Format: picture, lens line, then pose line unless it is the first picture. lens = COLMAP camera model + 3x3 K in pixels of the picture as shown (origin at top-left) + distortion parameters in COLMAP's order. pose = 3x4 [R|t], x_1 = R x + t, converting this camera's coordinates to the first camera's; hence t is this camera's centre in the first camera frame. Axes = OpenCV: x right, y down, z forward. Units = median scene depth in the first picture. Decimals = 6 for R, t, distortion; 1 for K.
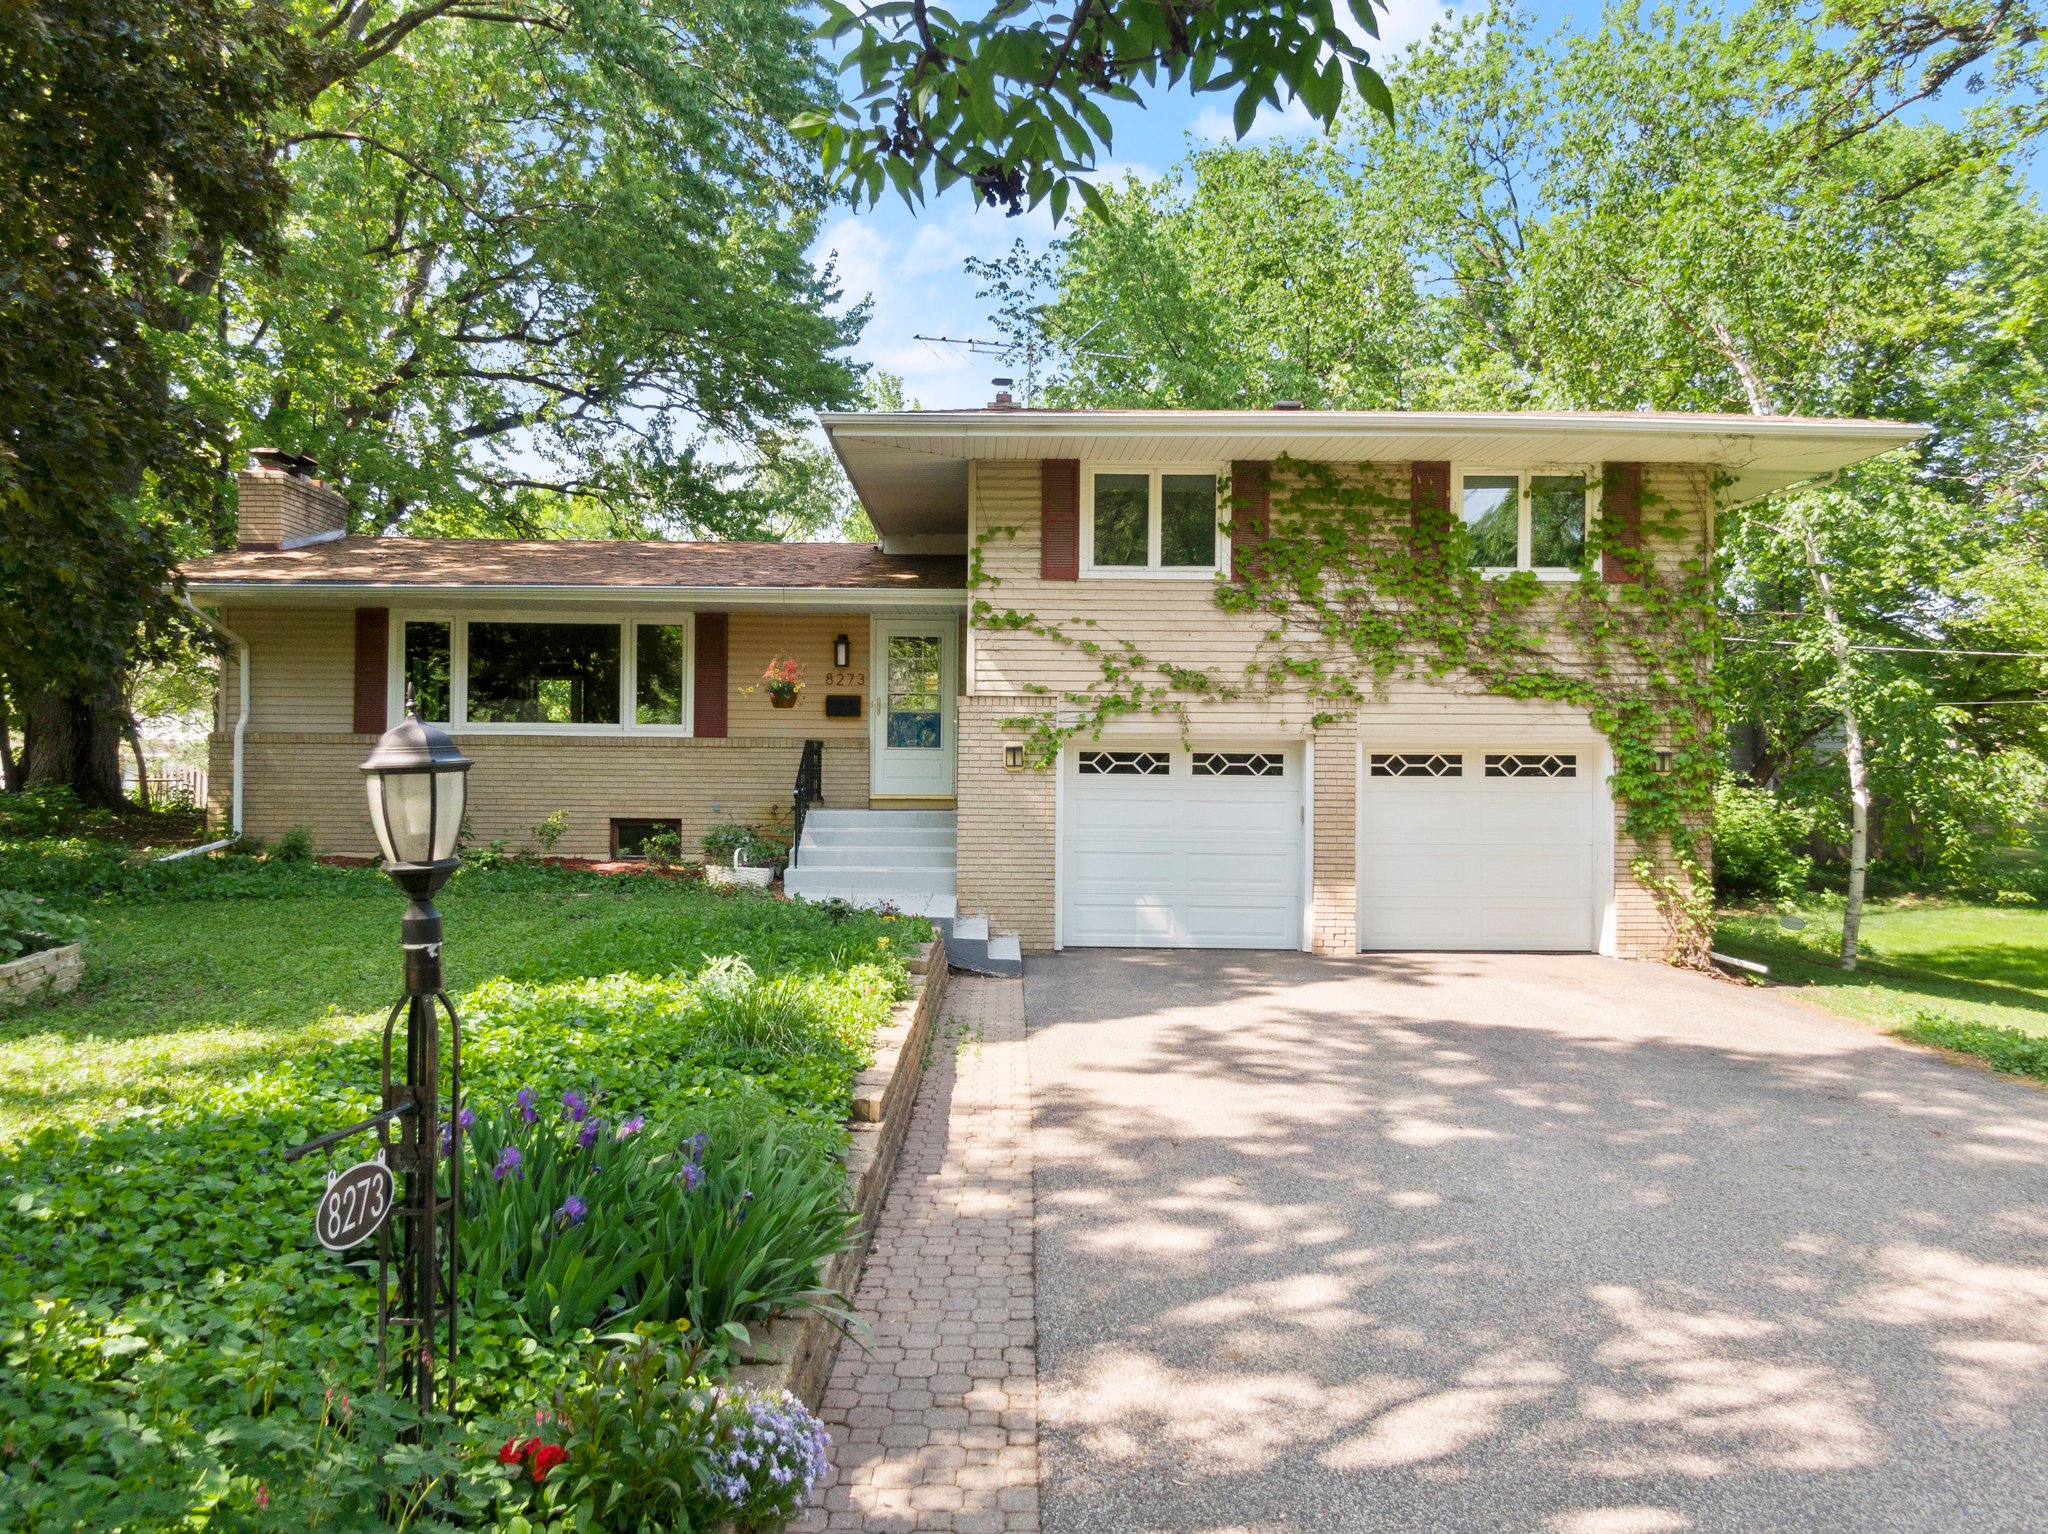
lens RADIAL K [[1439.7, 0, 1022.4], [0, 1439.7, 781.5], [0, 0, 1]] dist [0.000179, -0.003813]
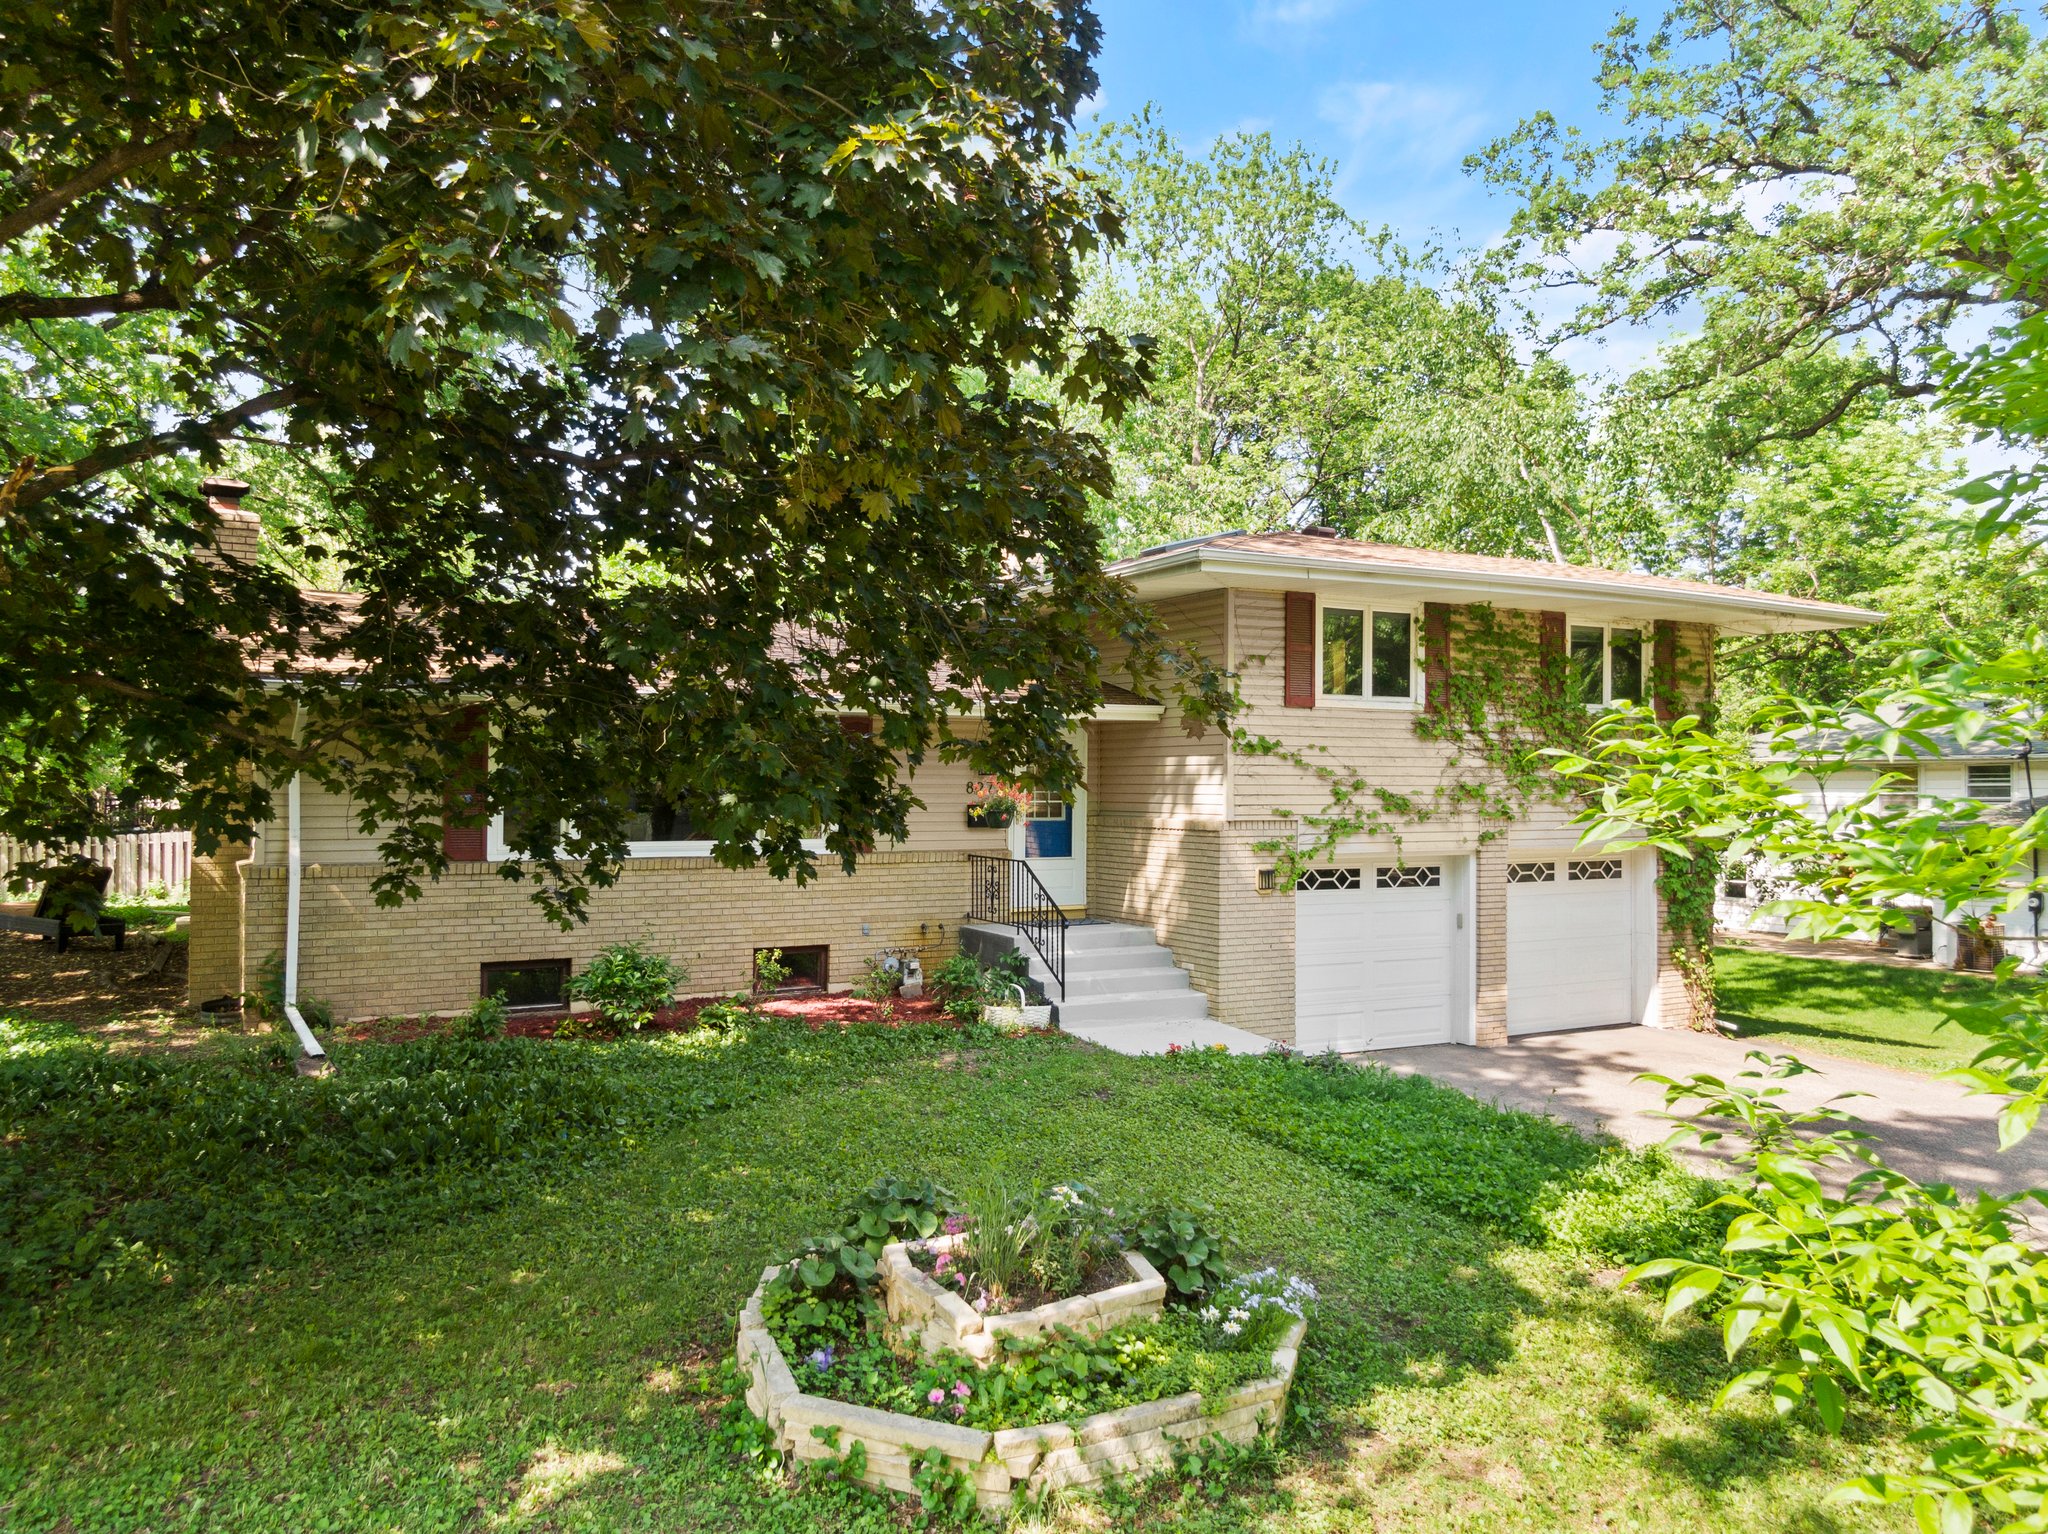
lens RADIAL K [[1439.7, 0, 1022.4], [0, 1439.7, 781.5], [0, 0, 1]] dist [0.000179, -0.003813]
pose [[0.890447, -0.001291, 0.455085, -0.623095], [0.004343, 0.999975, -0.005660, -0.081419], [-0.455066, 0.007017, 0.890430, 0.165935]]
